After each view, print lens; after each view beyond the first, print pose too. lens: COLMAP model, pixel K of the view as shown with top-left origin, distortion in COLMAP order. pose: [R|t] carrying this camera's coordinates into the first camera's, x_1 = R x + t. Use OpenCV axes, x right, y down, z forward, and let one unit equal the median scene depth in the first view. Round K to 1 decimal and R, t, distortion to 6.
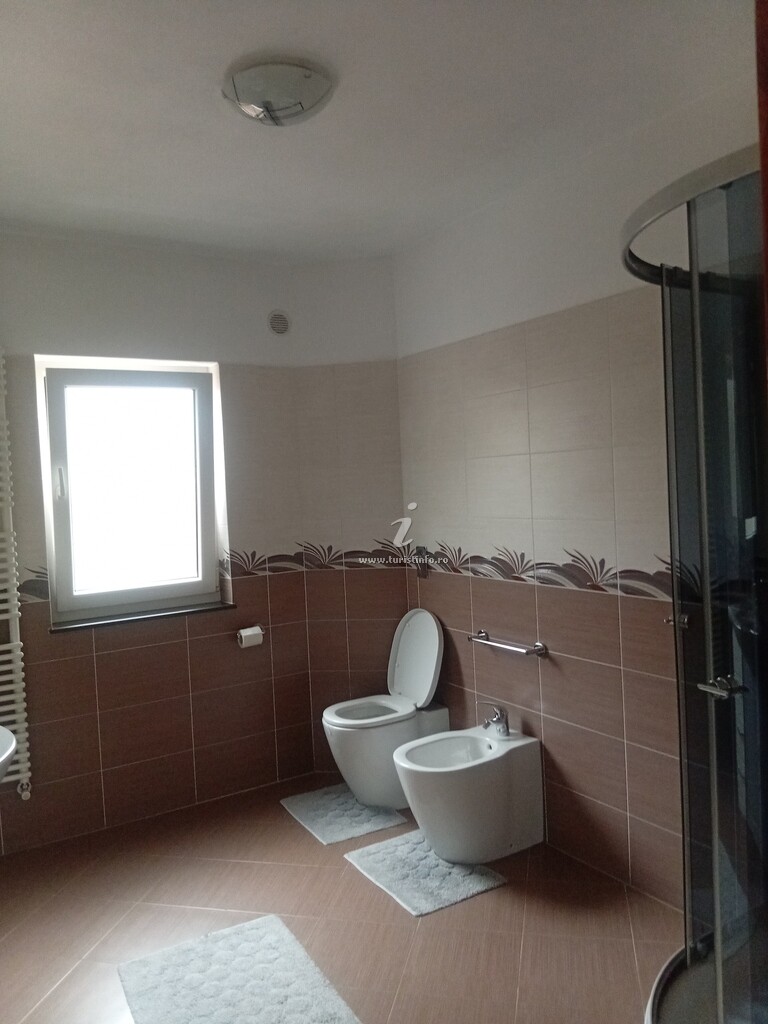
lens RADIAL K [[785.7, 0, 383.0], [0, 785.7, 505.1], [0, 0, 1]] dist [0.097023, -0.166167]
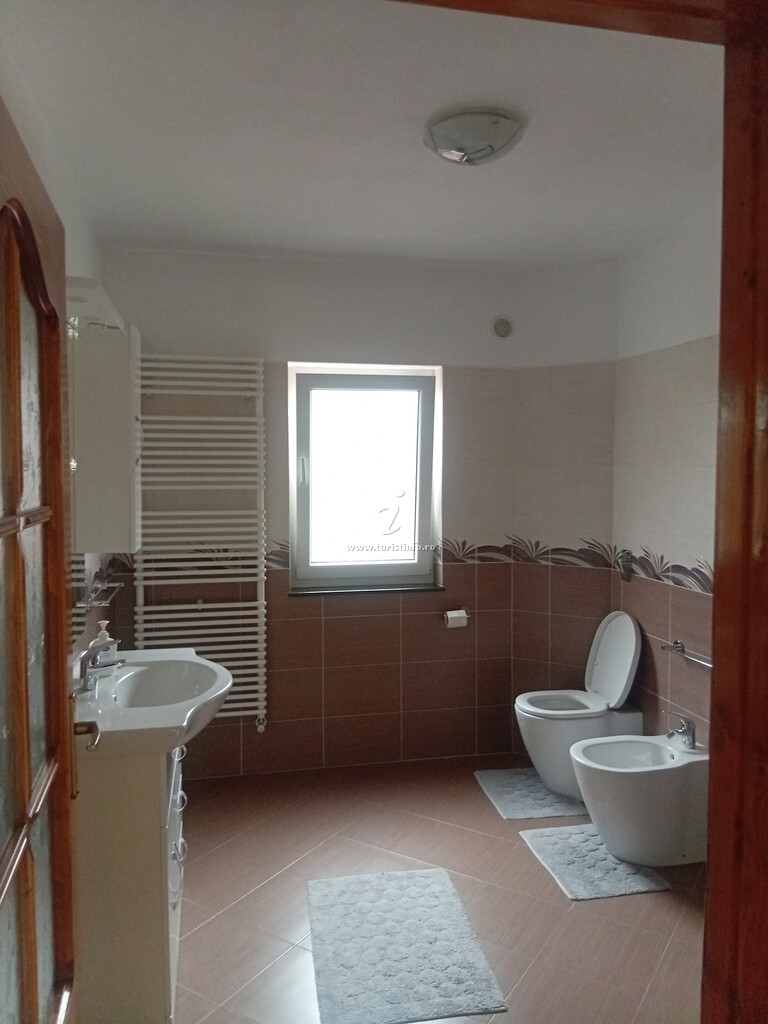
lens RADIAL K [[785.7, 0, 383.0], [0, 785.7, 505.1], [0, 0, 1]] dist [0.097023, -0.166167]
pose [[0.940012, 0.064875, -0.334916, 0.100171], [-0.055920, 0.997774, 0.036323, -0.025915], [0.336527, -0.015415, 0.941547, -0.059996]]
